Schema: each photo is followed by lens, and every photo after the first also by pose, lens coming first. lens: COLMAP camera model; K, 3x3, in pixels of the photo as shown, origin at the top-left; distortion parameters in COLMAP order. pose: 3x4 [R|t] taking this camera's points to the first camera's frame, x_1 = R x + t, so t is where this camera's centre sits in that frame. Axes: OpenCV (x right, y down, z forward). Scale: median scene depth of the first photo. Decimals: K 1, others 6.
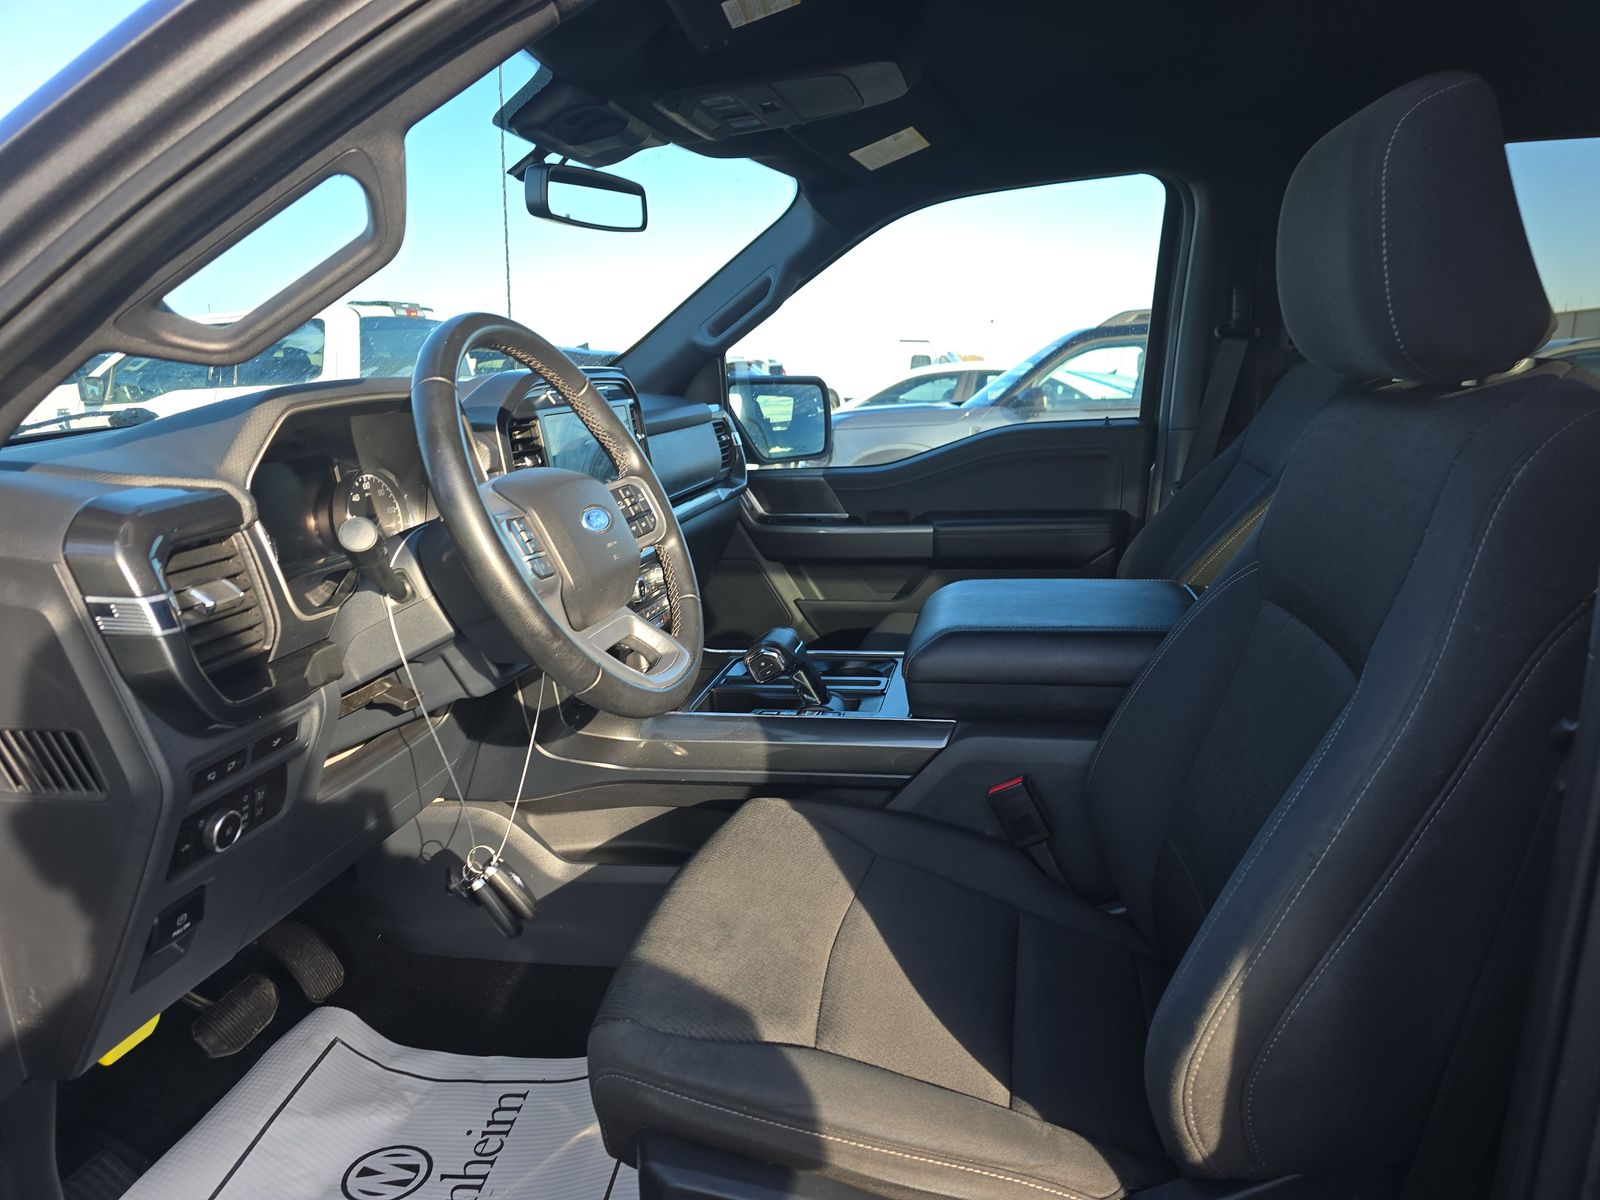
lens RADIAL K [[1055.8, 0, 802.4], [0, 1055.8, 586.6], [0, 0, 1]] dist [0.084002, -0.097683]
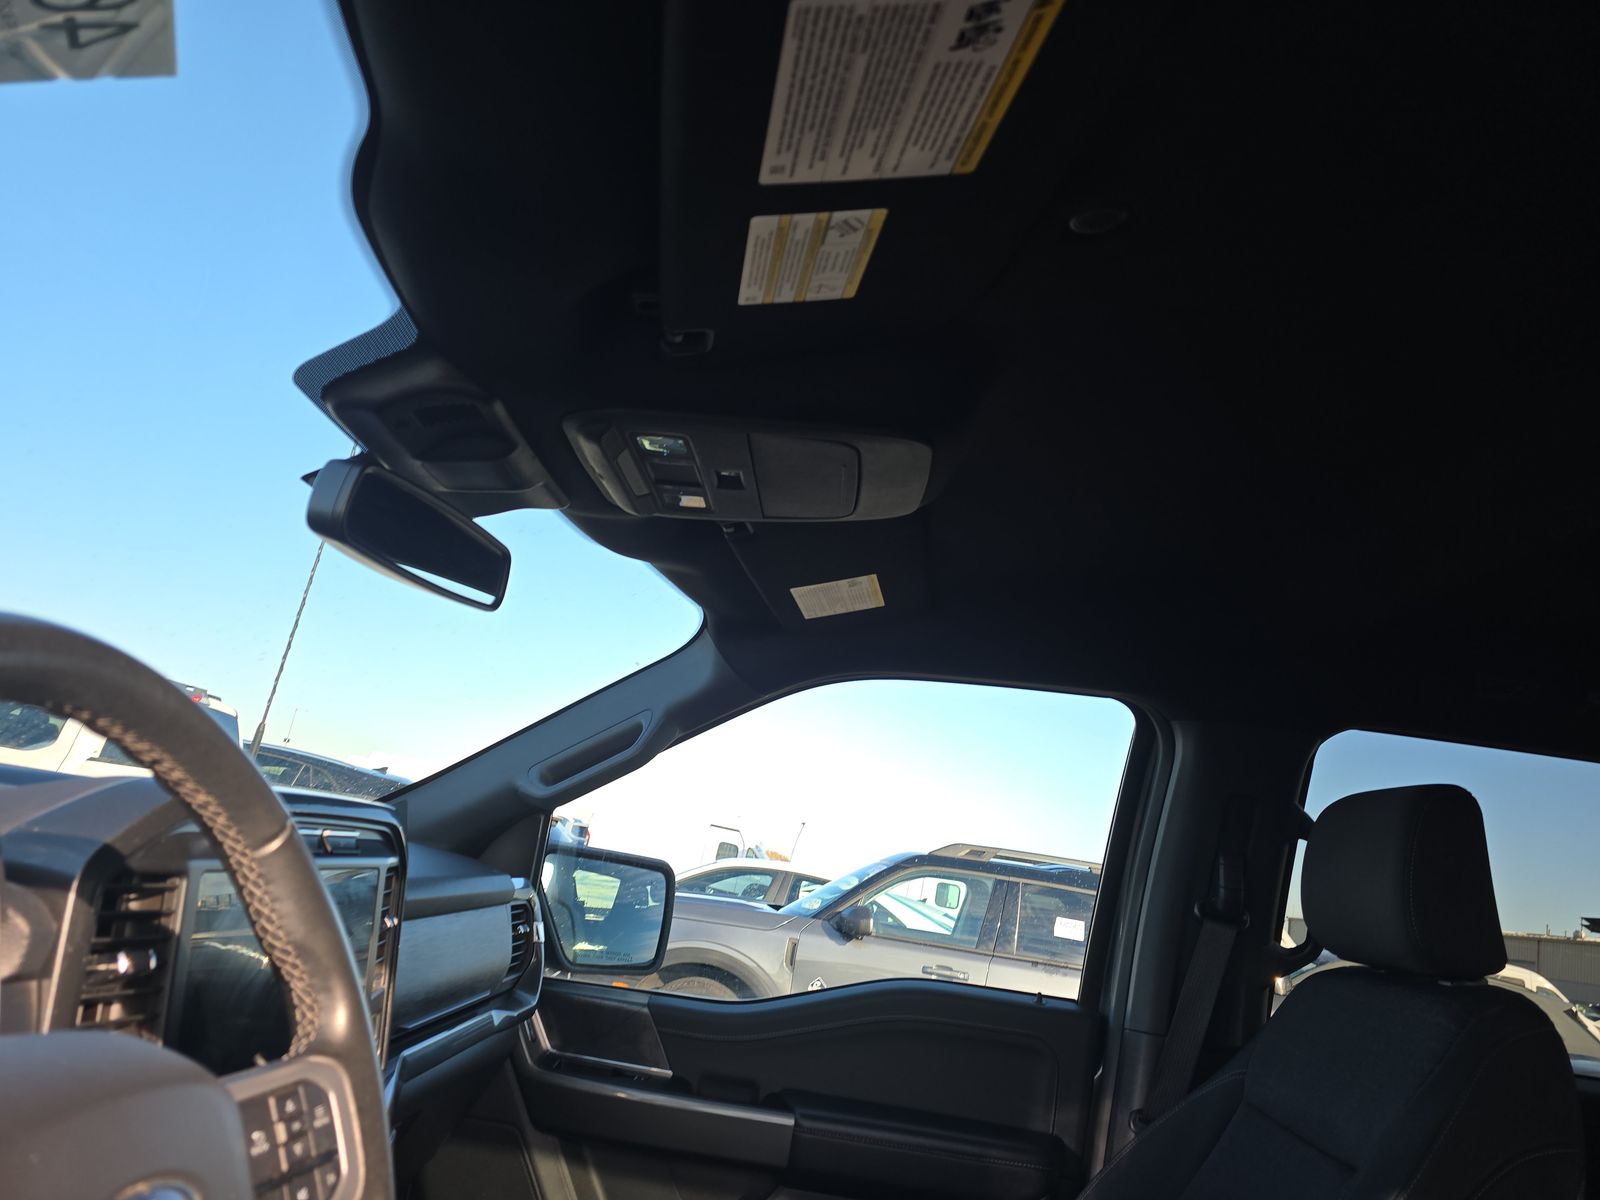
lens RADIAL K [[1055.8, 0, 802.4], [0, 1055.8, 586.6], [0, 0, 1]] dist [0.084002, -0.097683]
pose [[0.967804, 0.217598, 0.126514, -0.033561], [-0.141257, 0.885559, -0.442528, -0.055473], [-0.208329, 0.410409, 0.887786, 0.247575]]
